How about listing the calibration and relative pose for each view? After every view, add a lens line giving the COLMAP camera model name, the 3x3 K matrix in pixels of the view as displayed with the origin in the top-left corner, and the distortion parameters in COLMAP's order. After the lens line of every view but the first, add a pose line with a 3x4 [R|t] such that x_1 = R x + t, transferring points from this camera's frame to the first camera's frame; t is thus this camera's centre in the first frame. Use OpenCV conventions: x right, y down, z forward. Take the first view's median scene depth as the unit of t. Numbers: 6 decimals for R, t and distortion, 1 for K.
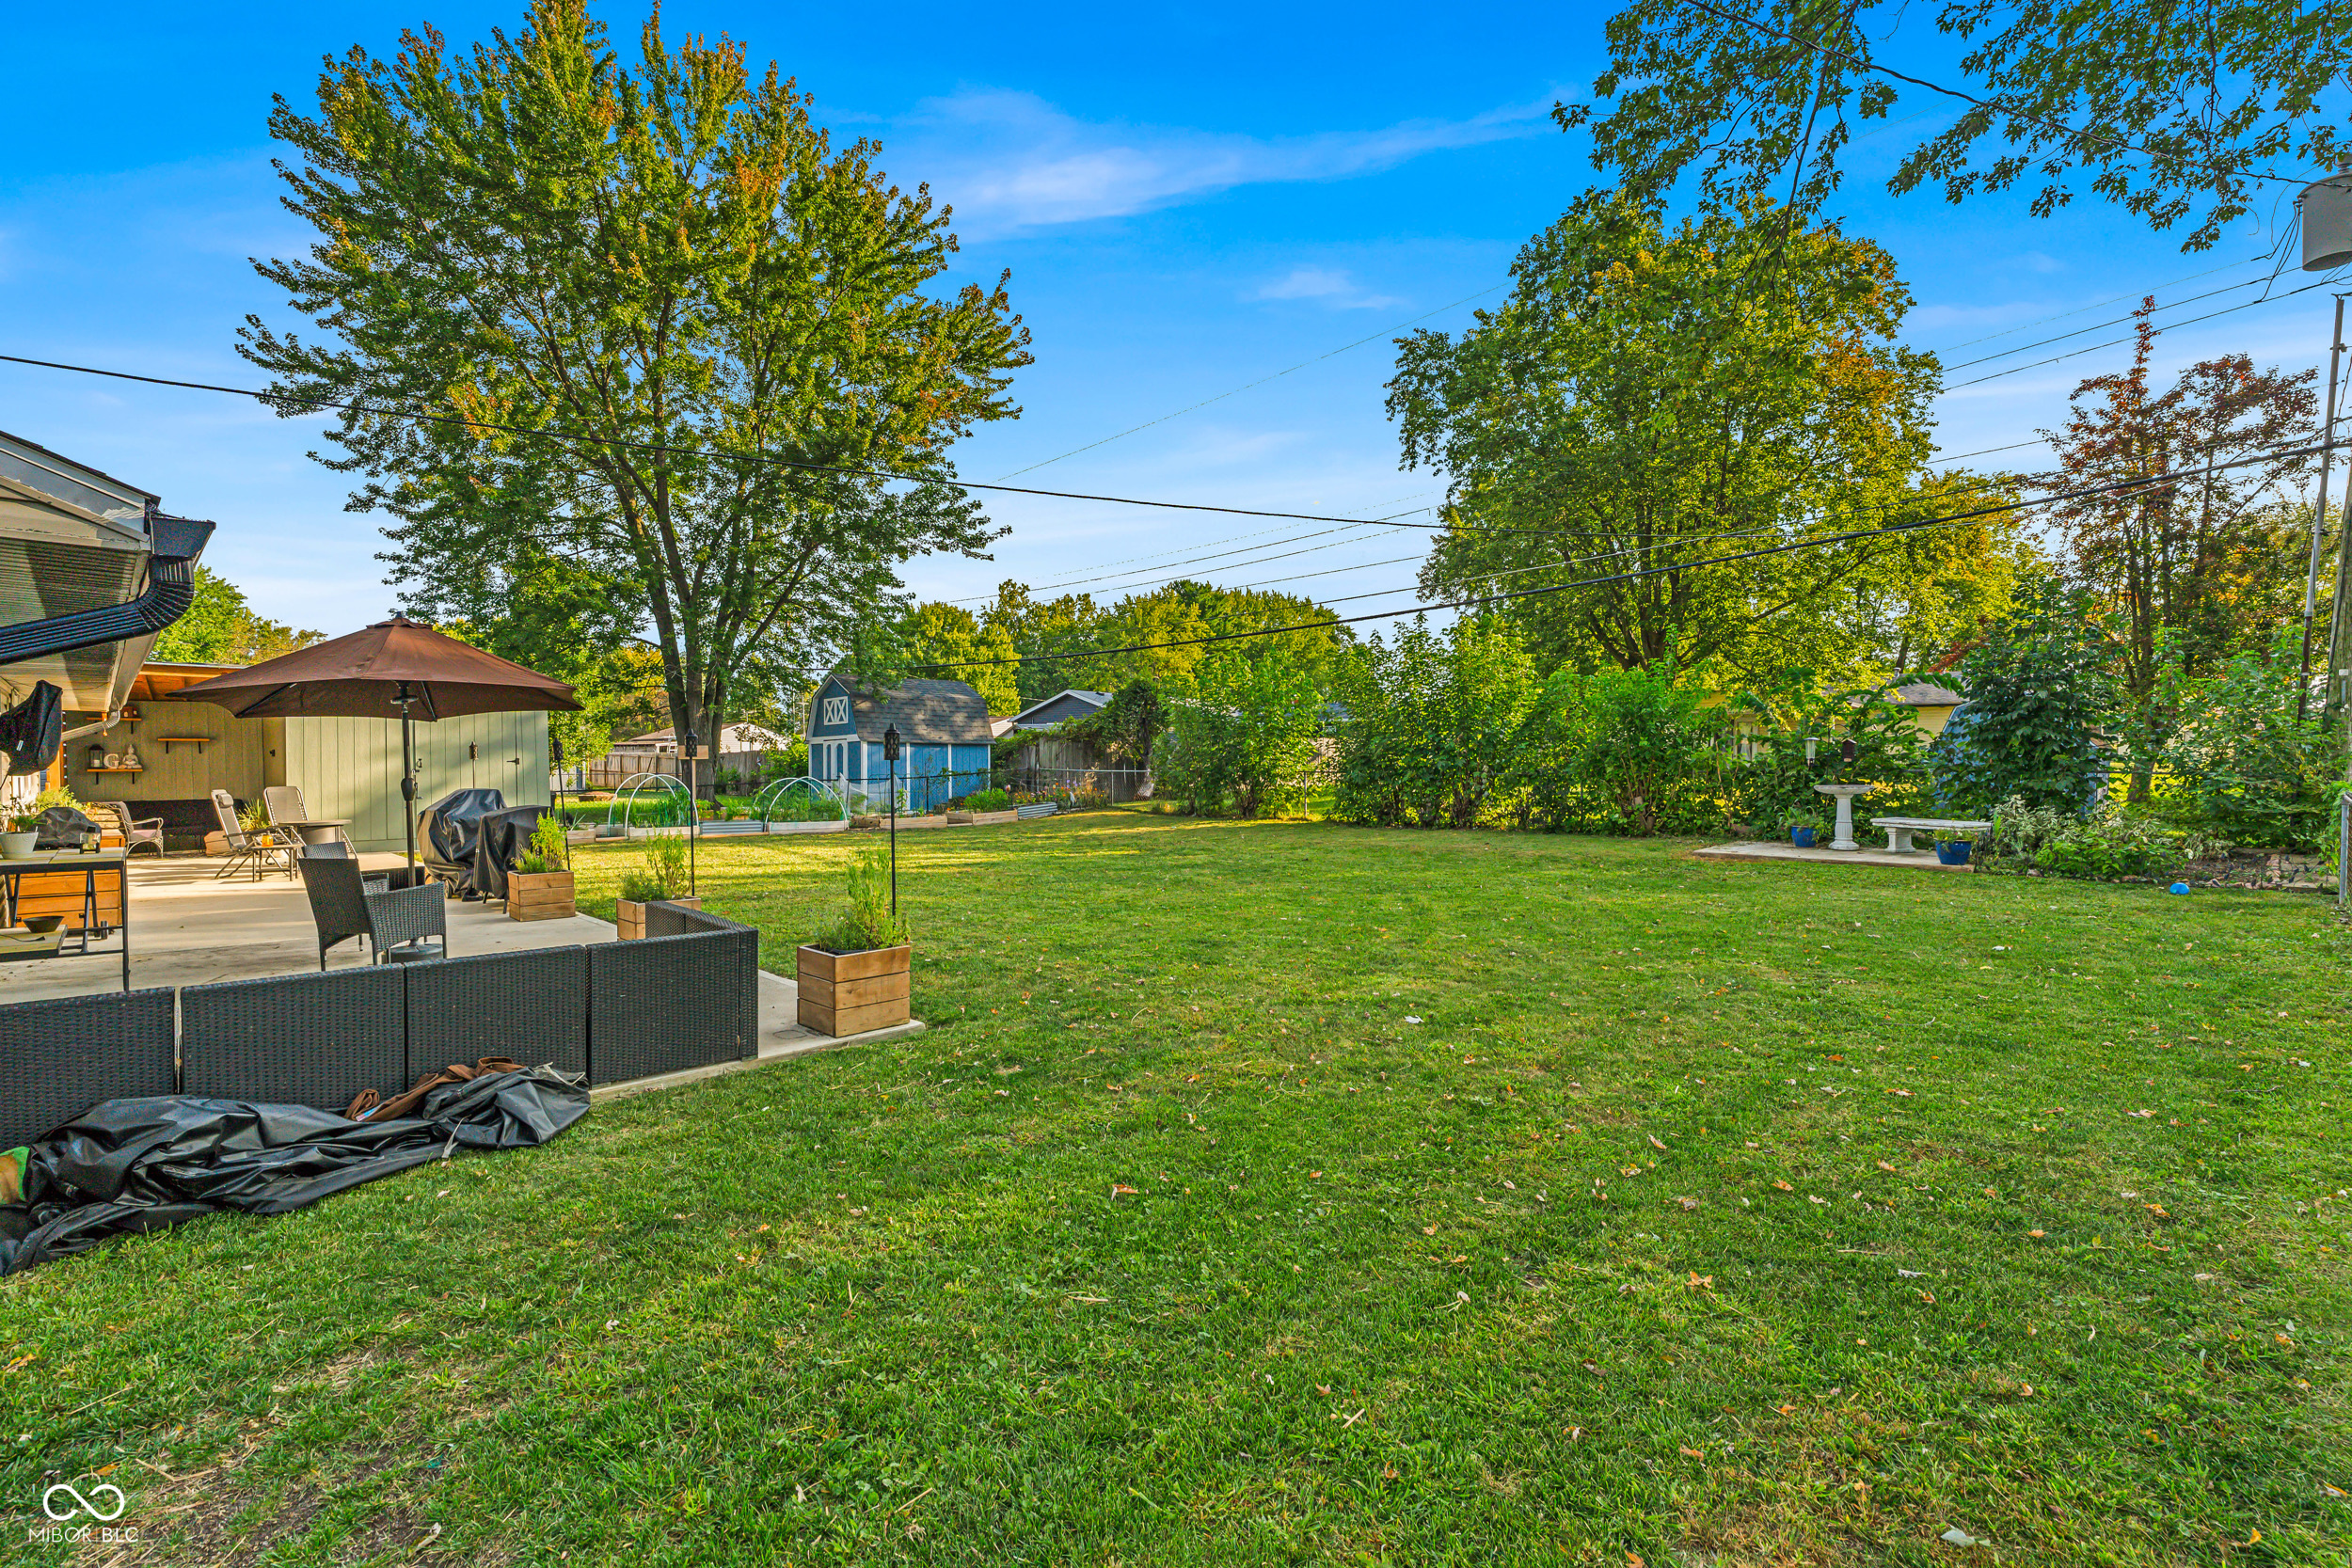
lens RADIAL K [[1056.6, 0, 1182.1], [0, 1056.6, 772.1], [0, 0, 1]] dist [-0.004092, -0.000337]
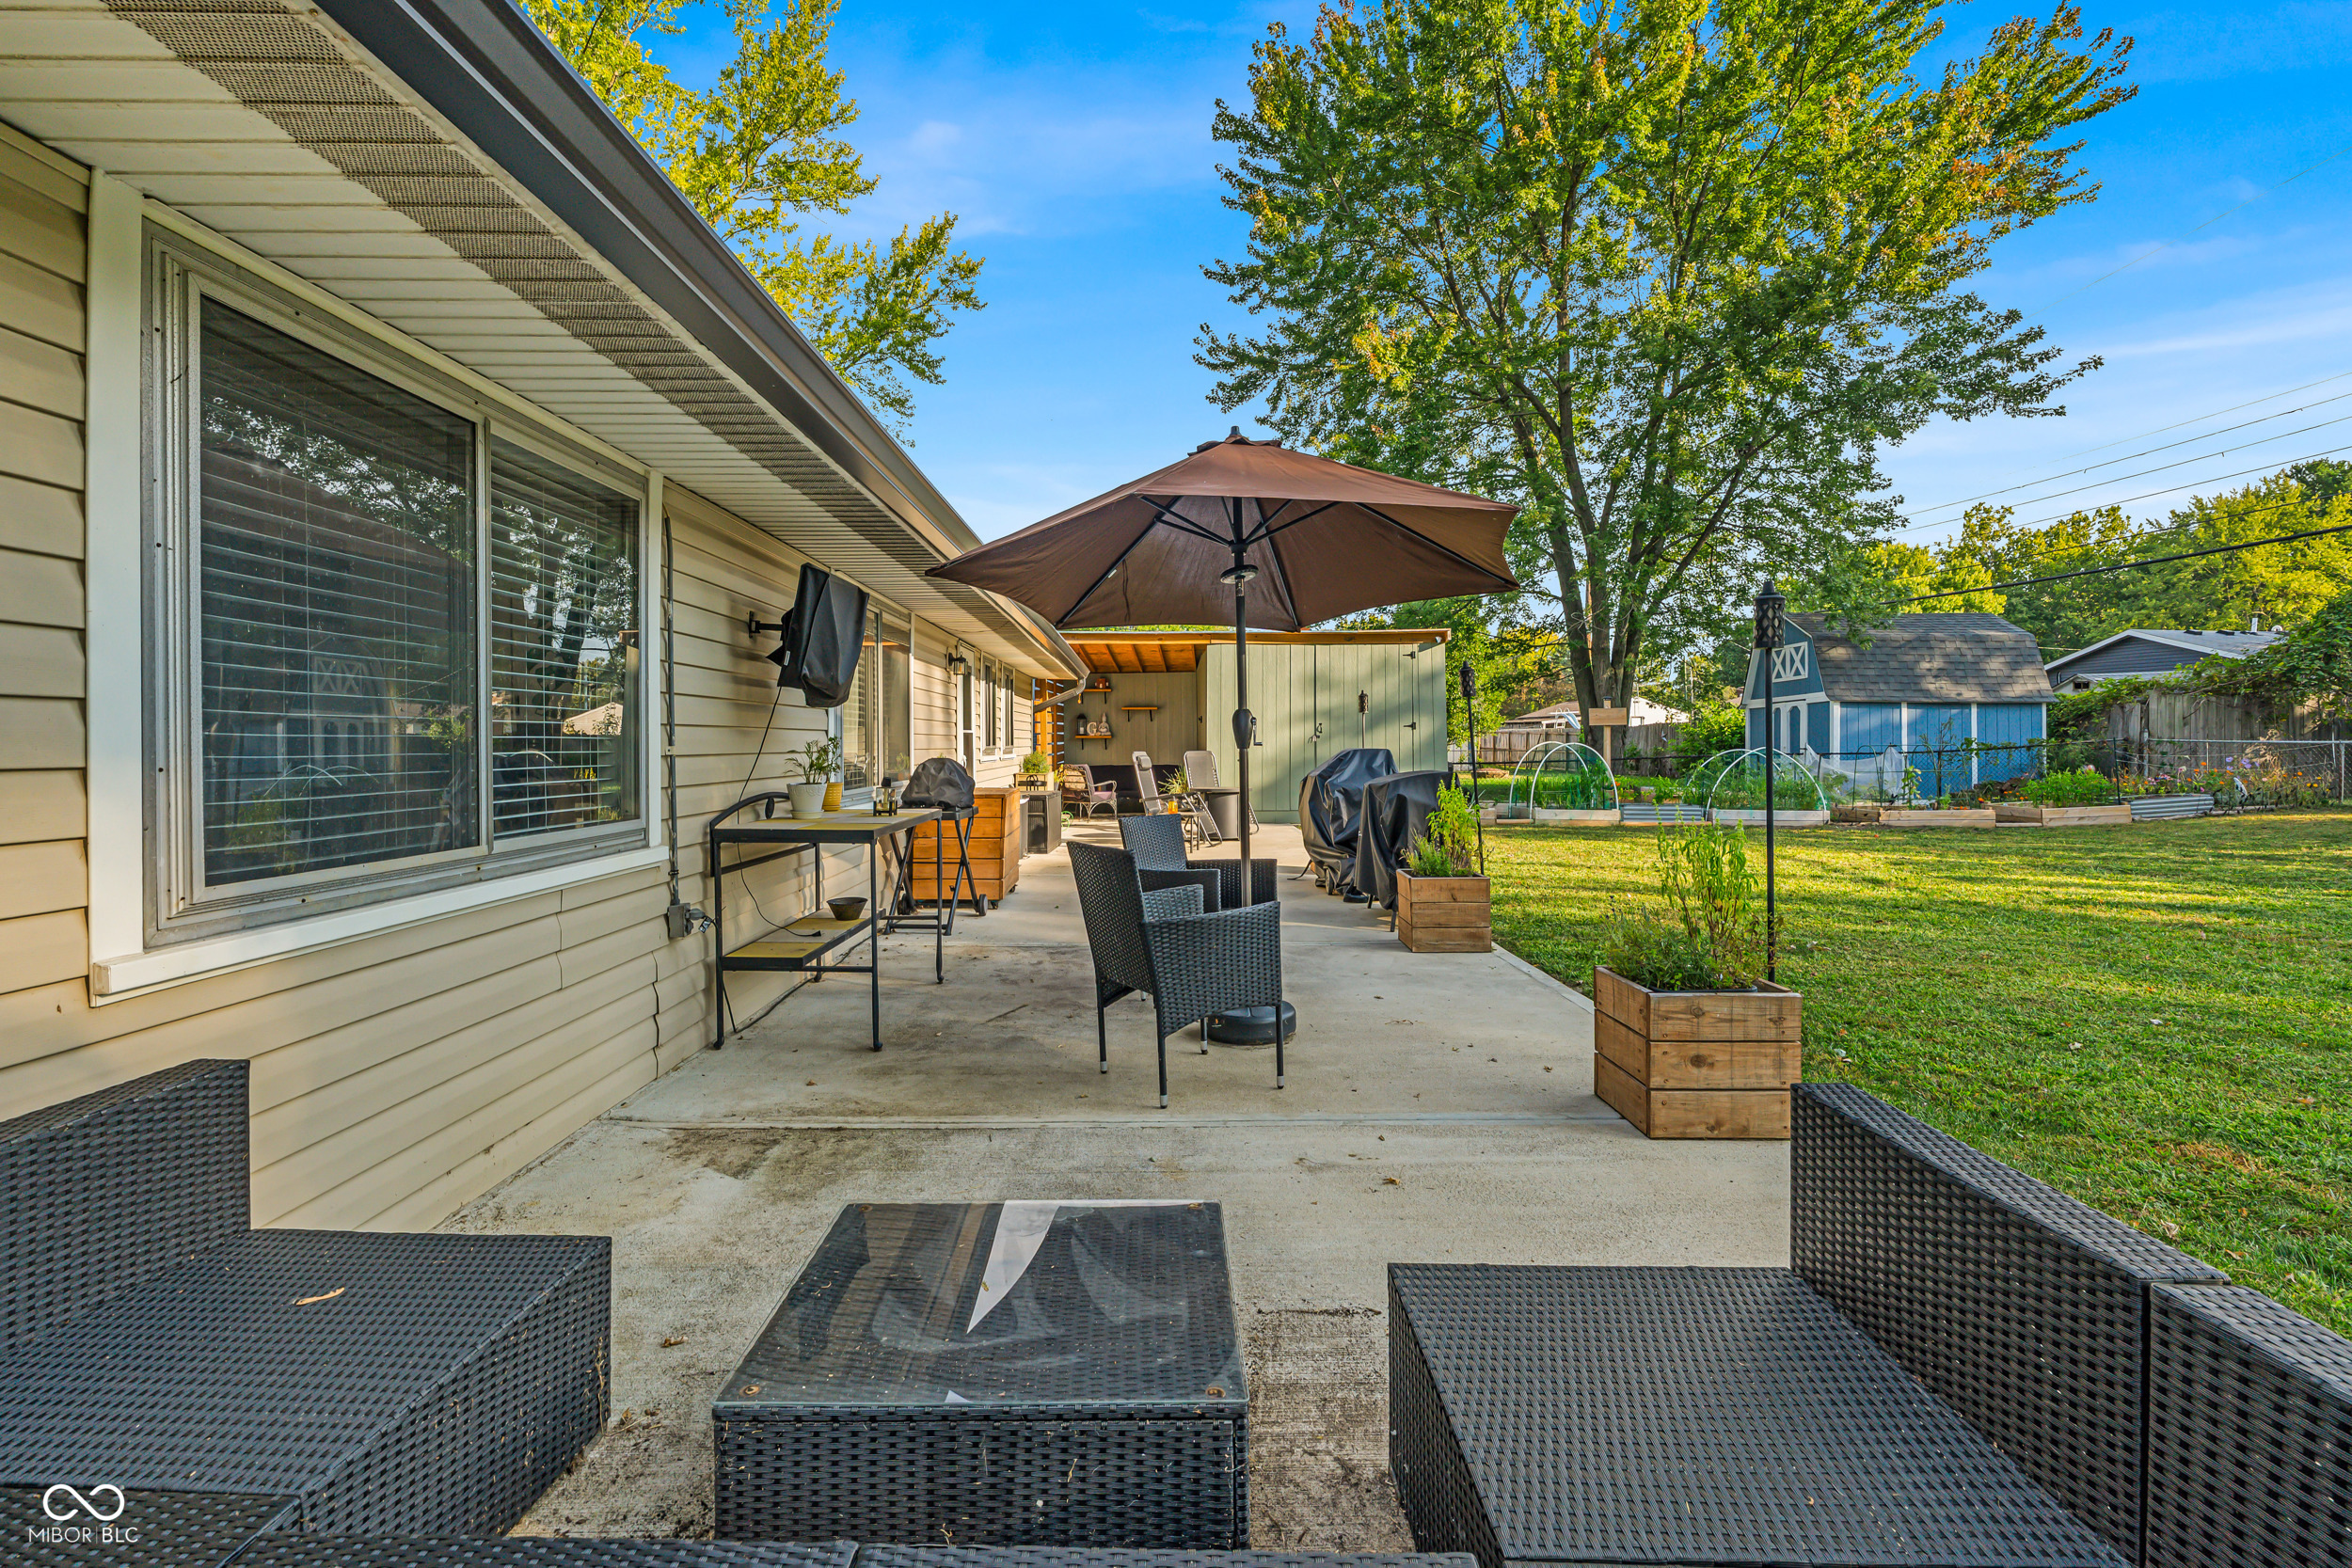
lens RADIAL K [[1056.6, 0, 1146.2], [0, 1056.6, 762.3], [0, 0, 1]] dist [-0.004092, -0.000337]
pose [[0.687757, 0.010209, -0.725869, -0.108637], [-0.005715, 0.999946, 0.008648, 0.009333], [0.725918, -0.001800, 0.687779, 0.174908]]
